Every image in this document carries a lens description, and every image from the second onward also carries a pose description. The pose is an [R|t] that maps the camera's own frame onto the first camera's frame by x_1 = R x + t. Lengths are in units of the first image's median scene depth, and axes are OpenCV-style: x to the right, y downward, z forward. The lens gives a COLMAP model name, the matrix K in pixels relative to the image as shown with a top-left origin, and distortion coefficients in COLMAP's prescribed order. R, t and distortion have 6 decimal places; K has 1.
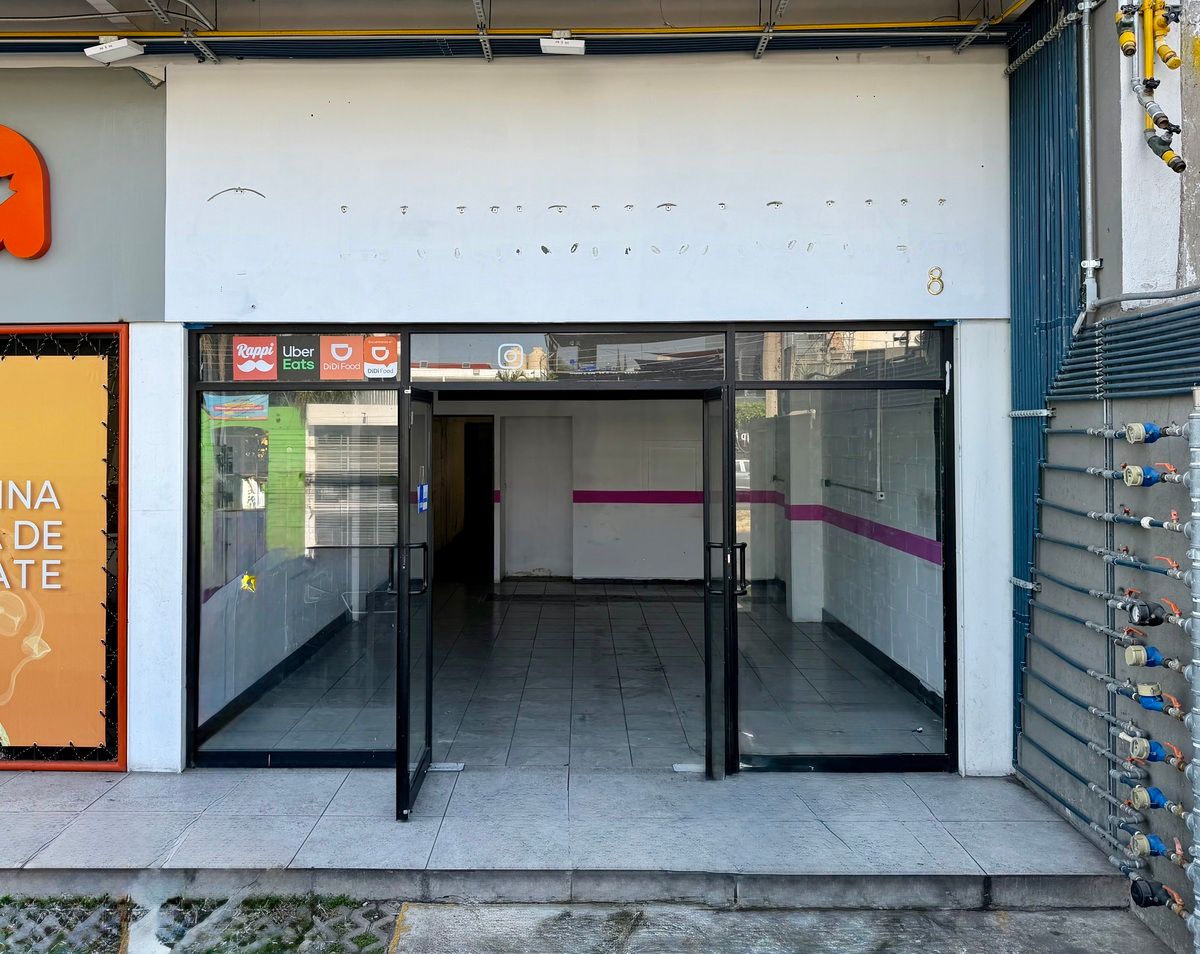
lens RADIAL K [[1026.0, 0, 600.0], [0, 1026.0, 477.0], [0, 0, 1]] dist [-0.000109, -0.000028]
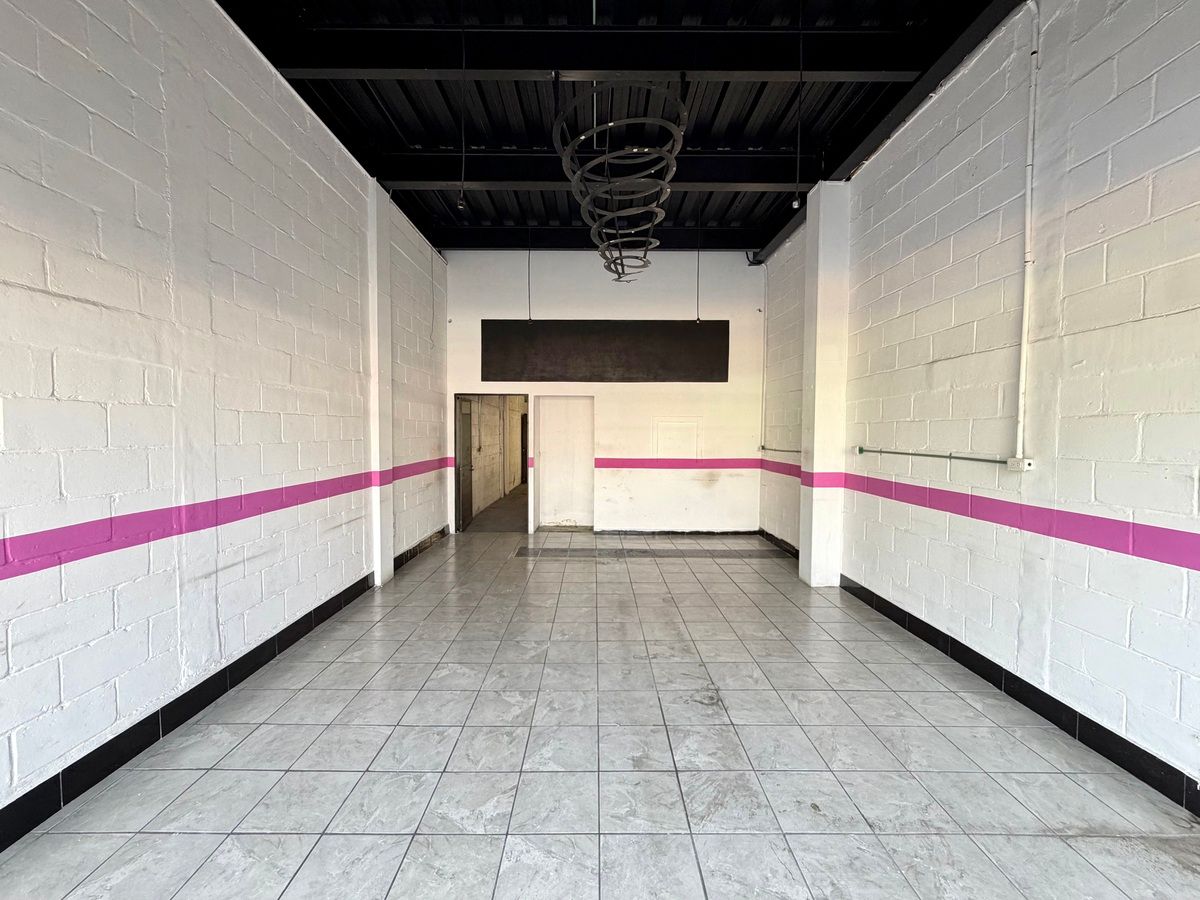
lens RADIAL K [[485.0, 0, 600.0], [0, 485.0, 450.0], [0, 0, 1]] dist [0.000624, -0.000024]
pose [[0.999983, 0.001052, -0.005752, -0.017167], [-0.001084, 0.999984, -0.005500, 0.007435], [0.005746, 0.005506, 0.999968, 0.461755]]
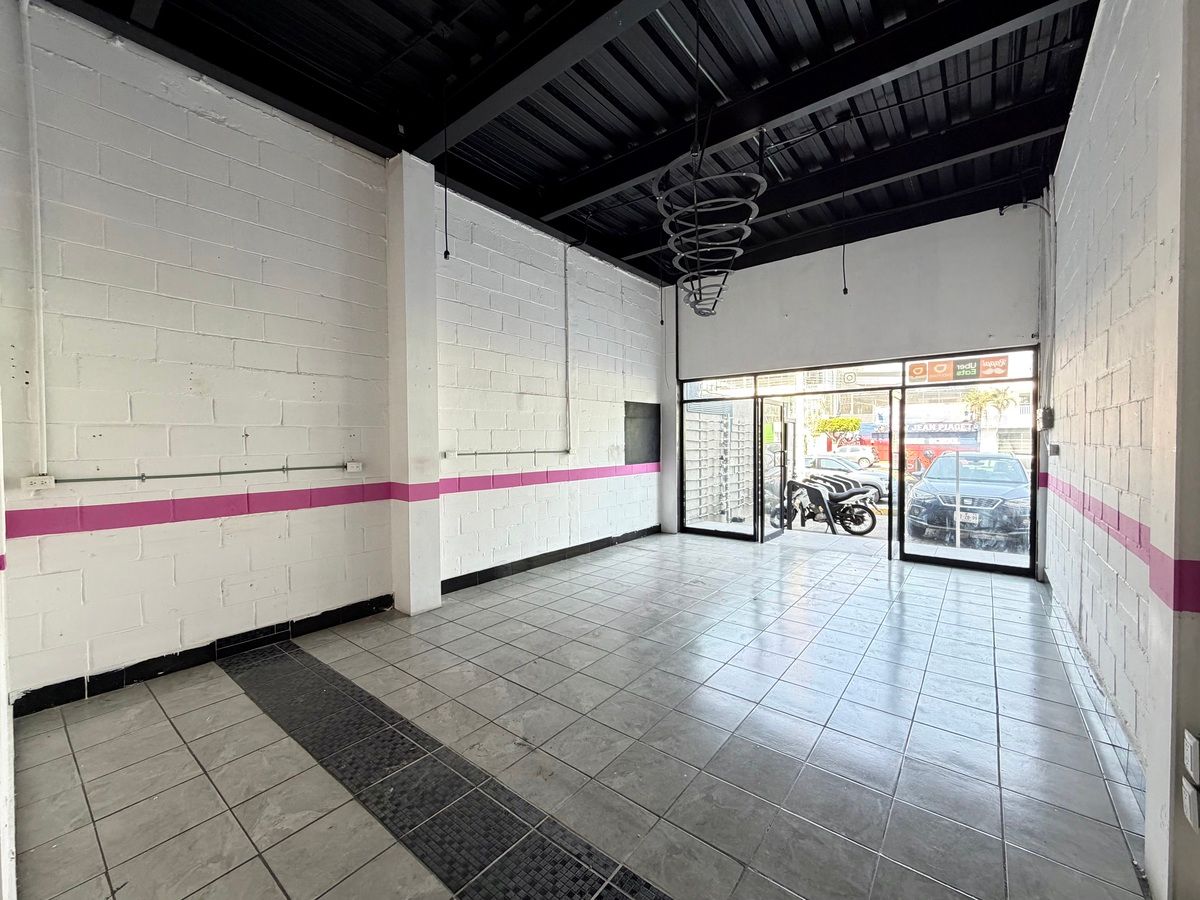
lens RADIAL K [[485.0, 0, 600.0], [0, 485.0, 450.0], [0, 0, 1]] dist [0.000624, -0.000024]
pose [[-0.772745, -0.011506, 0.634612, -0.184557], [0.029975, 0.998059, 0.054594, -0.018912], [-0.634008, 0.061210, -0.770900, 1.129328]]
